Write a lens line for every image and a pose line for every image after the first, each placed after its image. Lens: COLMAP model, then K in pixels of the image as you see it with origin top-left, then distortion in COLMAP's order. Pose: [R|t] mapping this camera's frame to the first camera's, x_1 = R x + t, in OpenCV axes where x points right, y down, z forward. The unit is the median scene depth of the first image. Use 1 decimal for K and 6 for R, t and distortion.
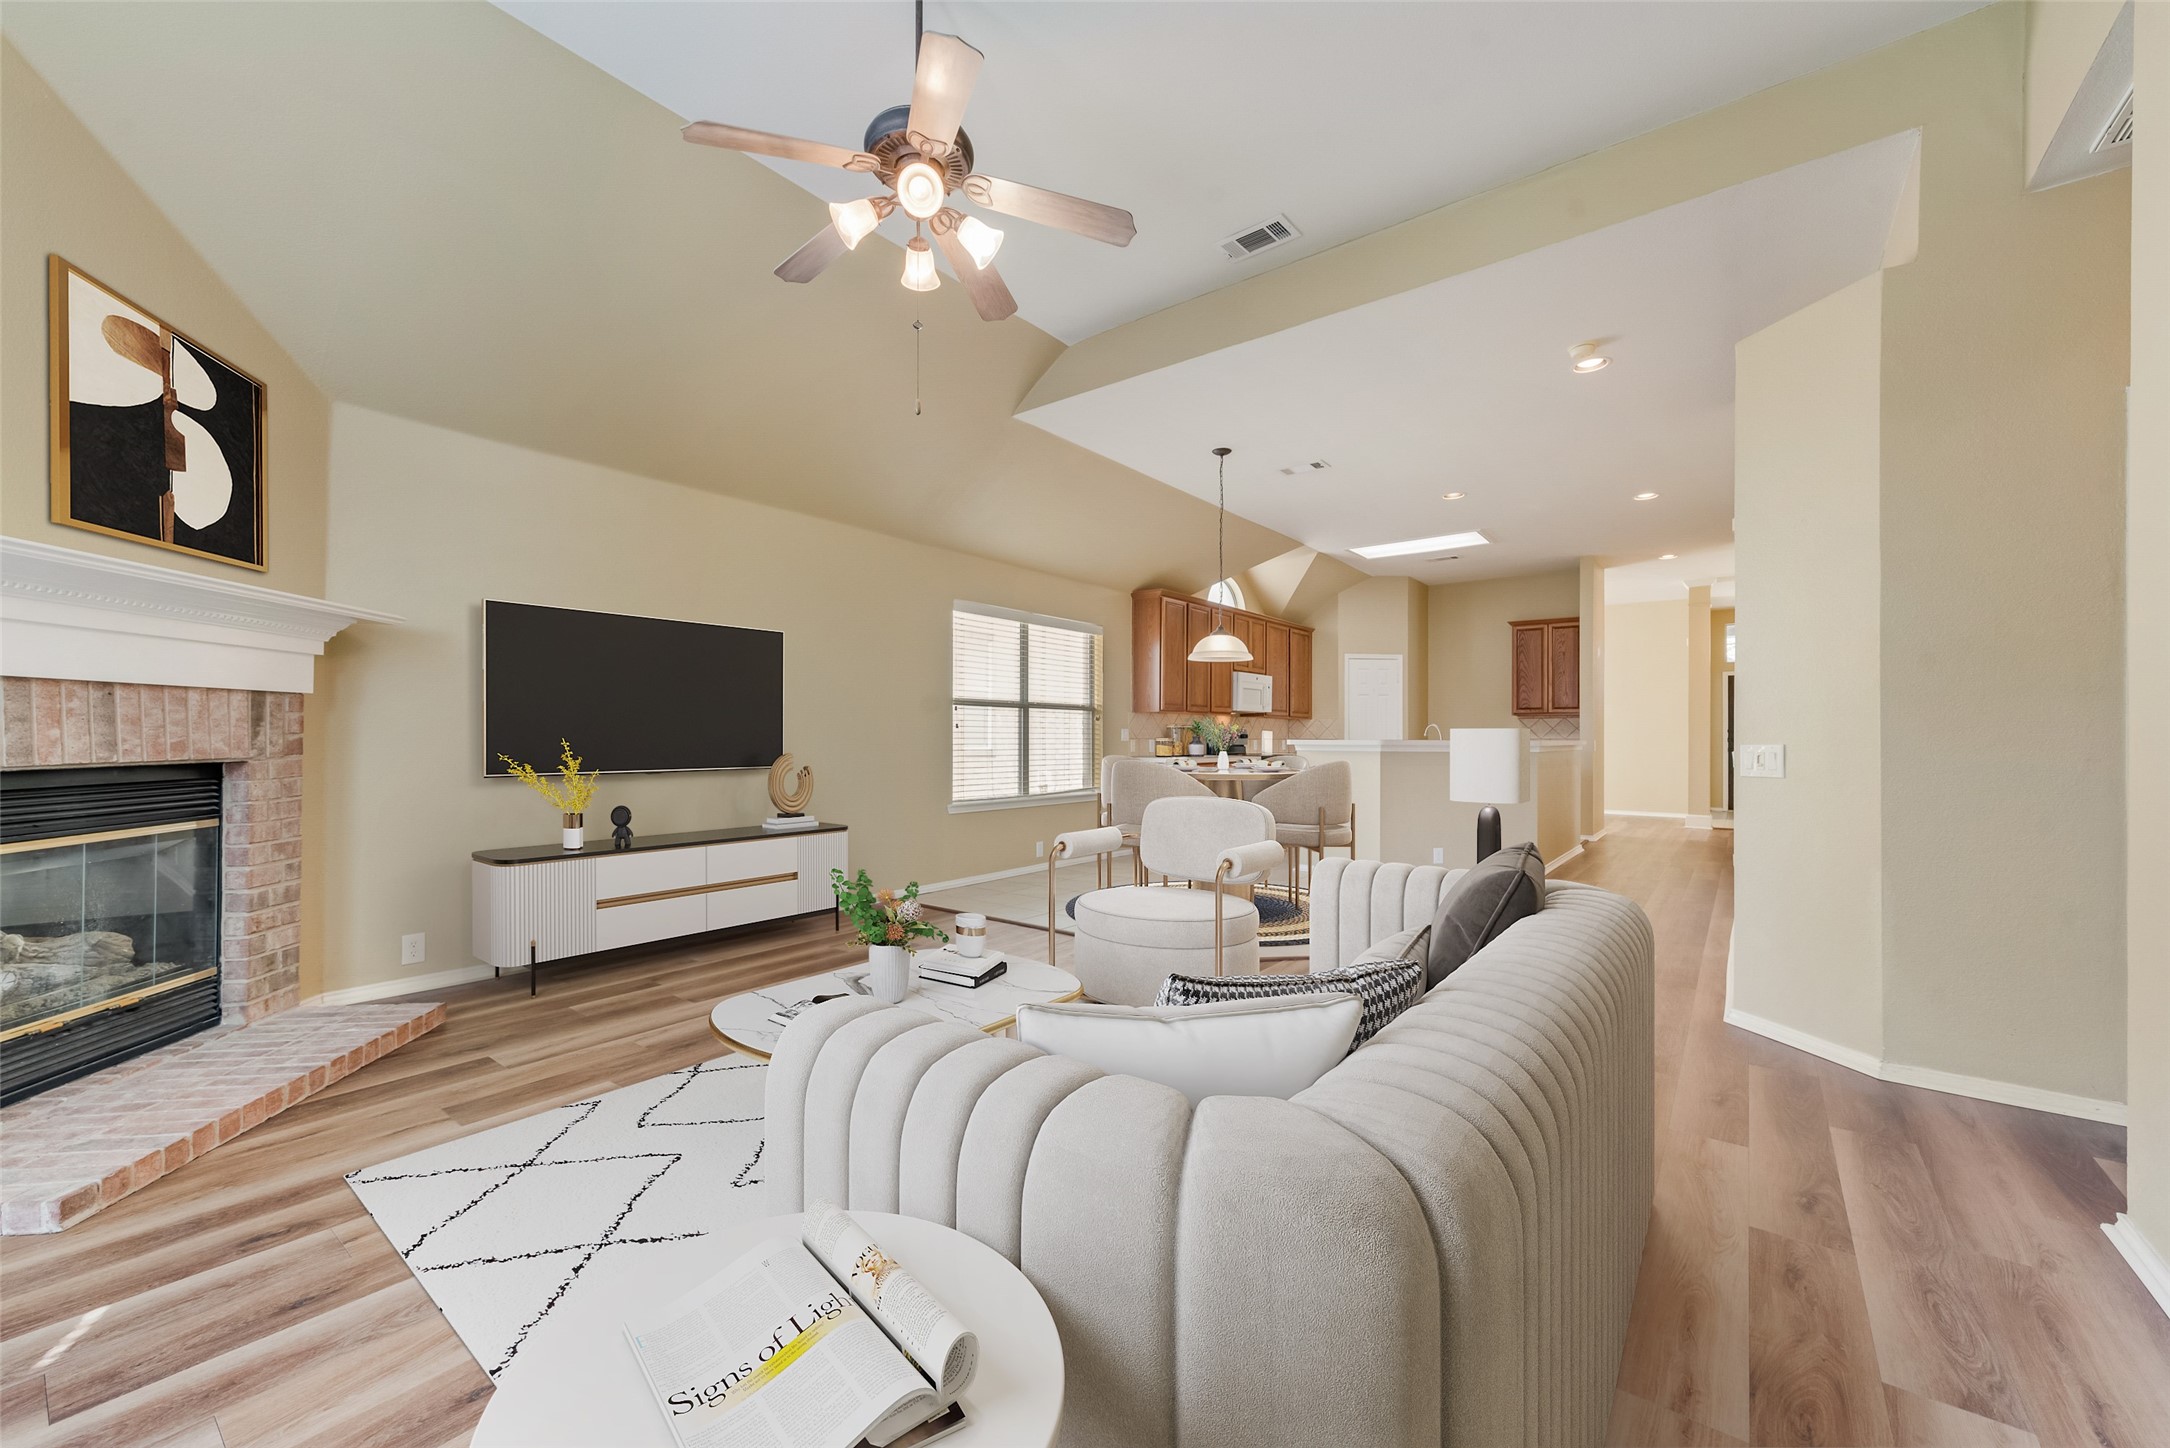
lens RADIAL K [[854.8, 0, 1080.8], [0, 854.8, 731.4], [0, 0, 1]] dist [0.010915, -0.002502]
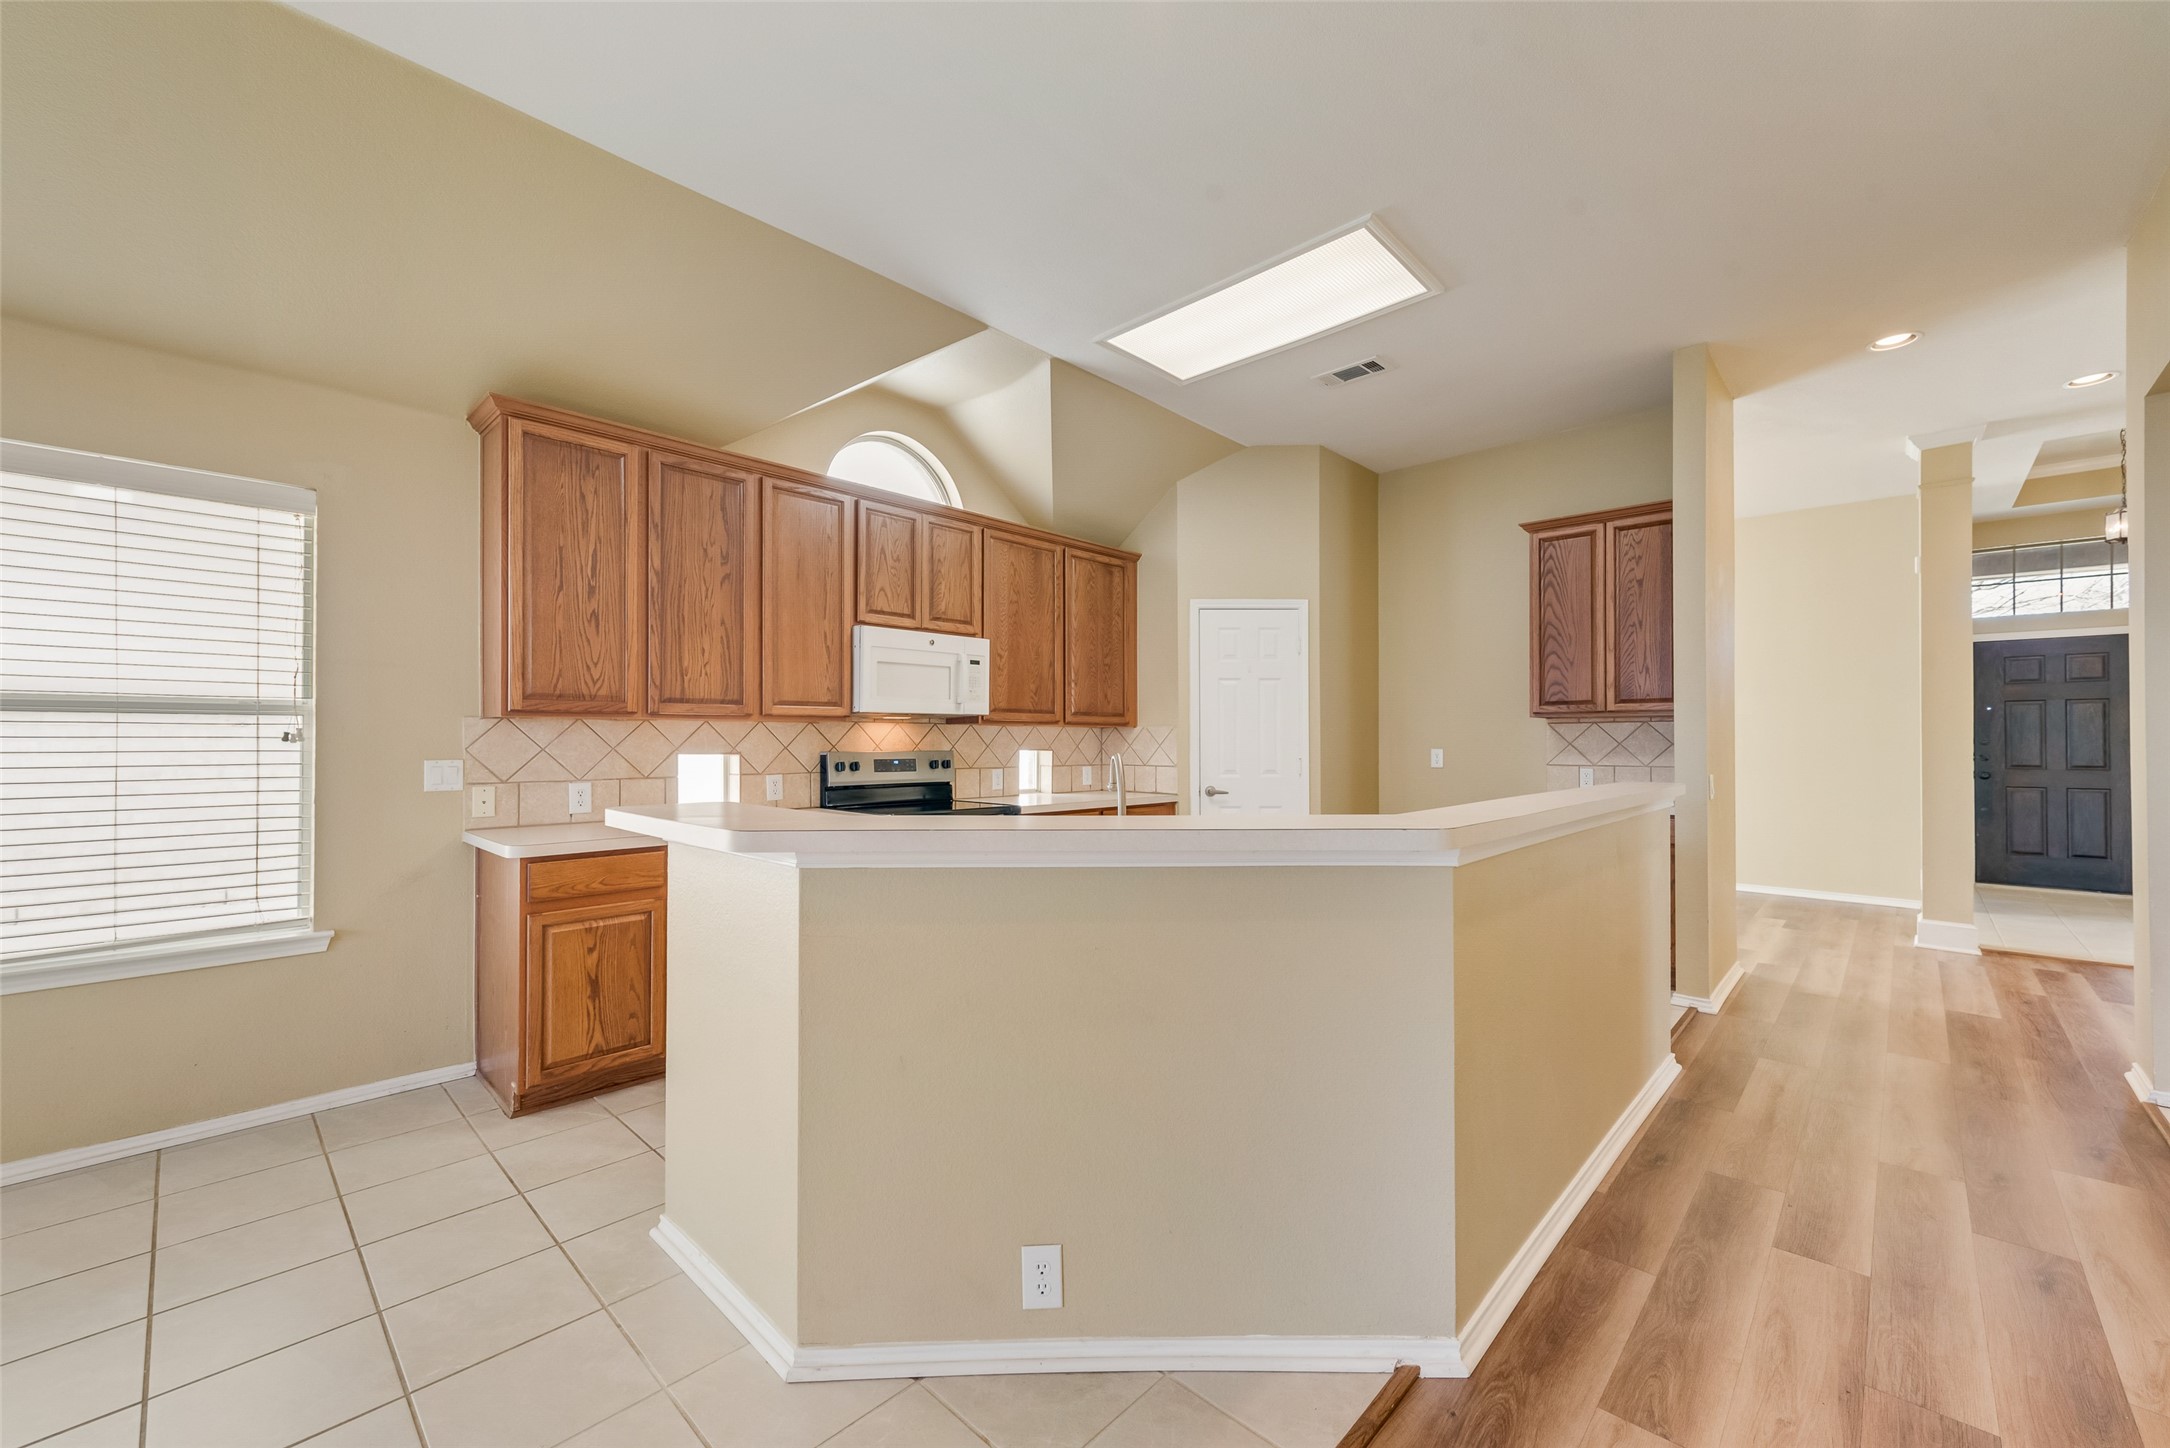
lens RADIAL K [[854.8, 0, 1082.4], [0, 854.8, 730.6], [0, 0, 1]] dist [0.010915, -0.002502]
pose [[0.994916, -0.005999, -0.100534, 0.438606], [0.005586, 0.999975, -0.004386, -0.015136], [0.100558, 0.003802, 0.994924, 0.719512]]
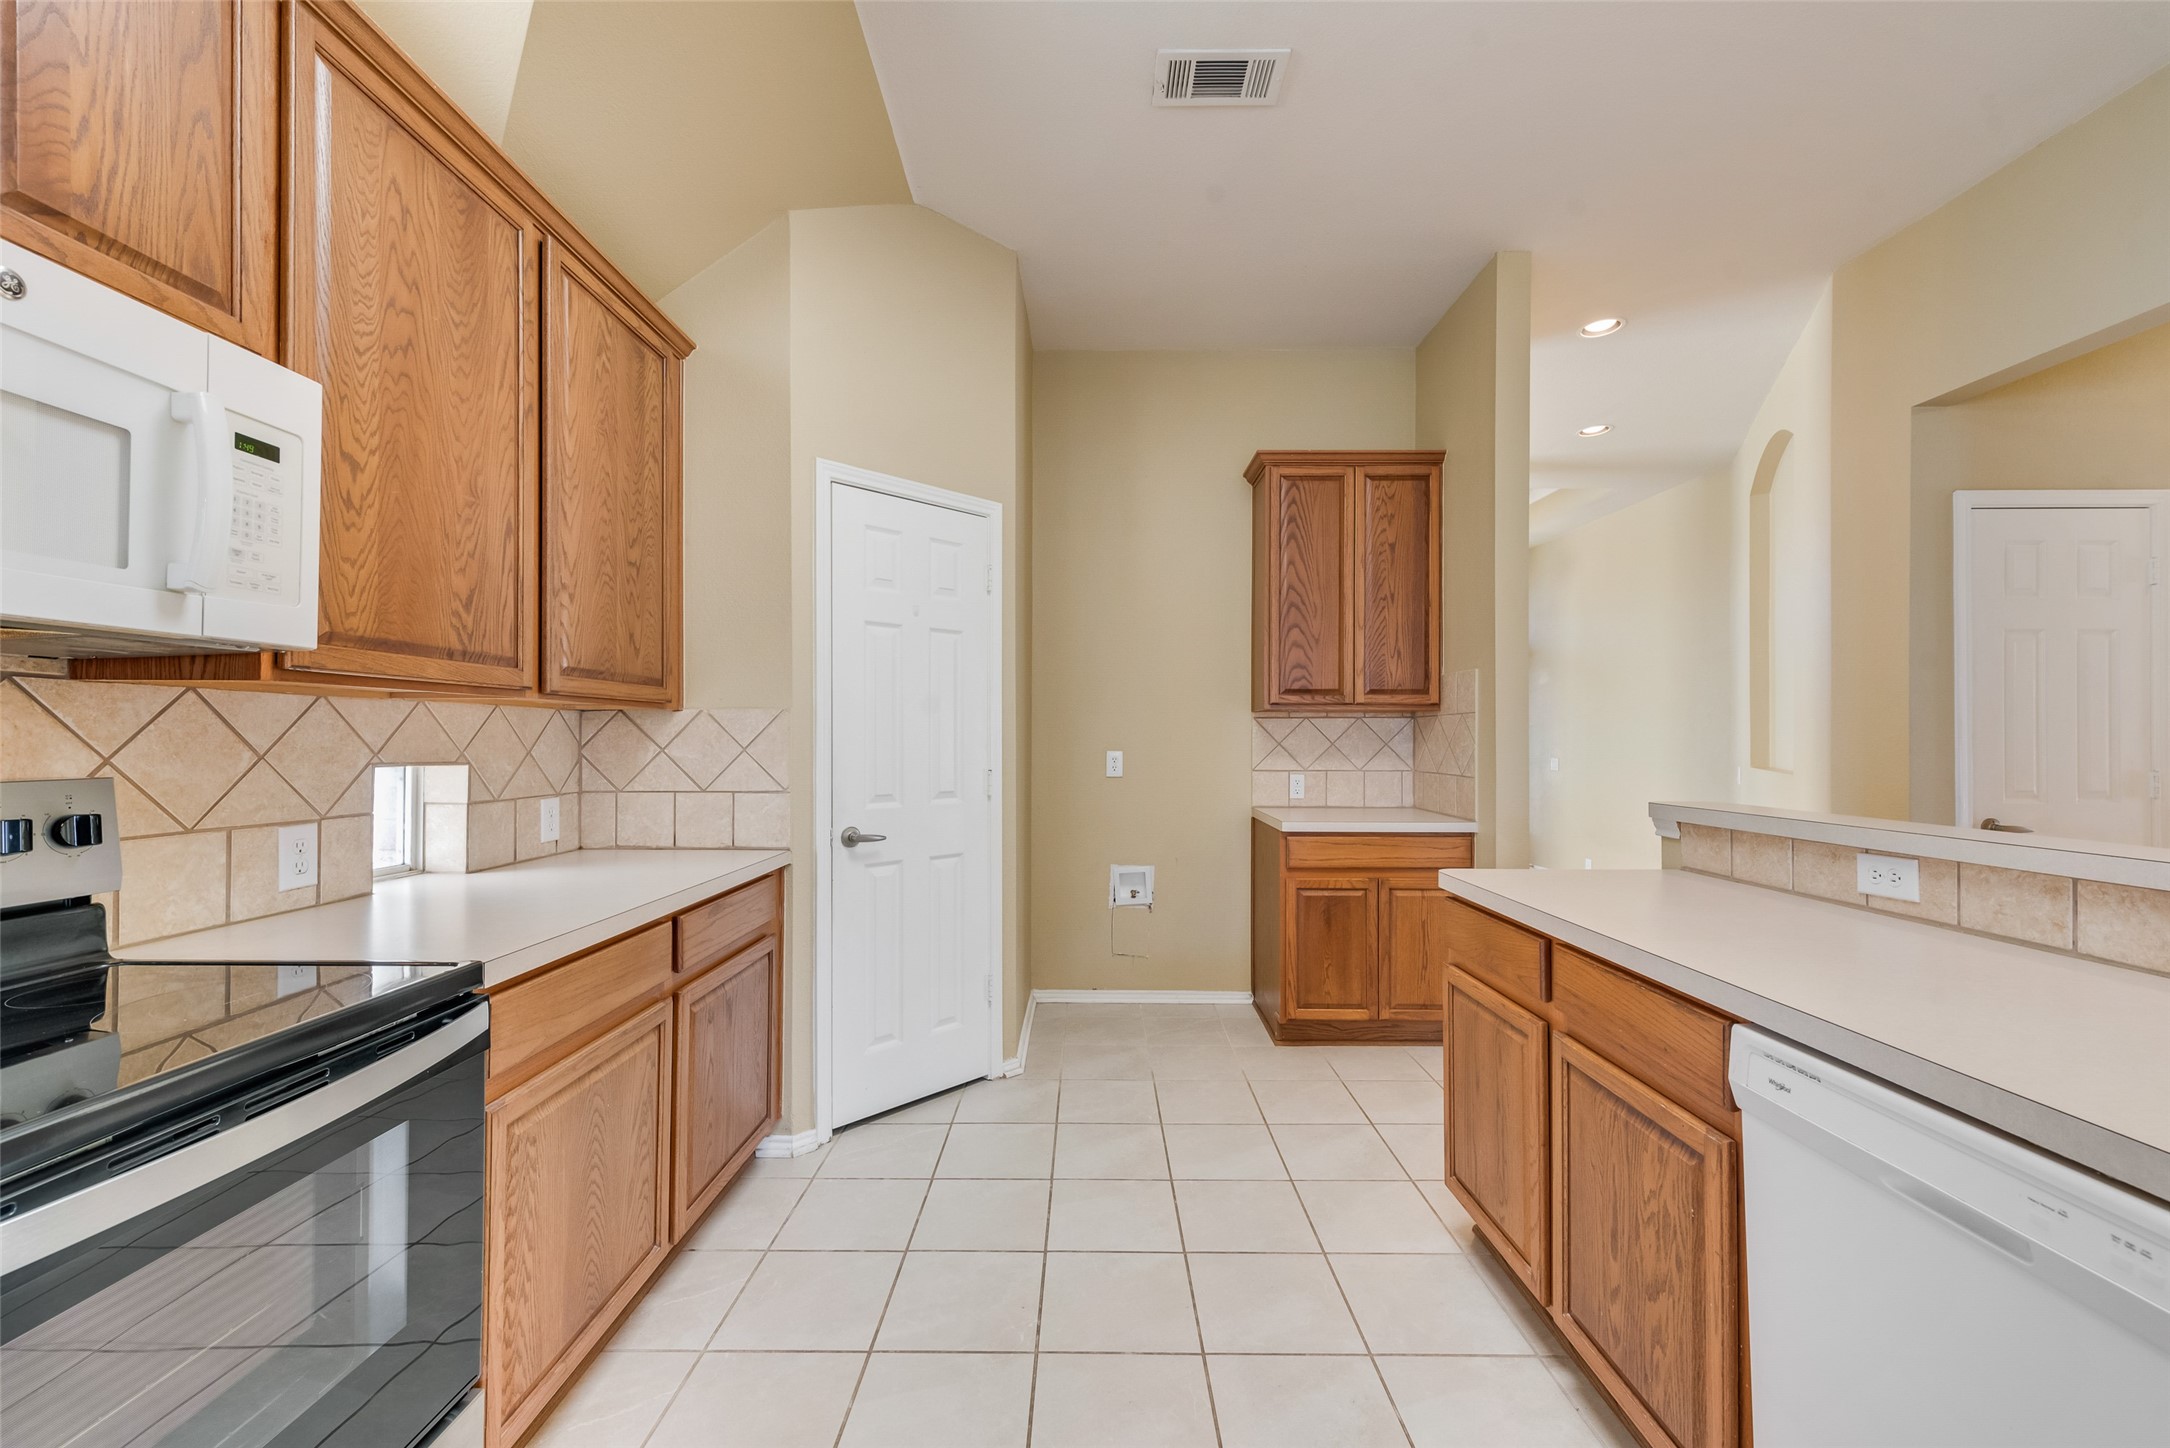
lens RADIAL K [[854.8, 0, 1091.4], [0, 854.8, 734.9], [0, 0, 1]] dist [0.010915, -0.002502]
pose [[0.787498, -0.000512, 0.616316, 0.319224], [-0.004006, 0.999974, 0.005950, -0.013822], [-0.616304, -0.007154, 0.787476, 1.109843]]
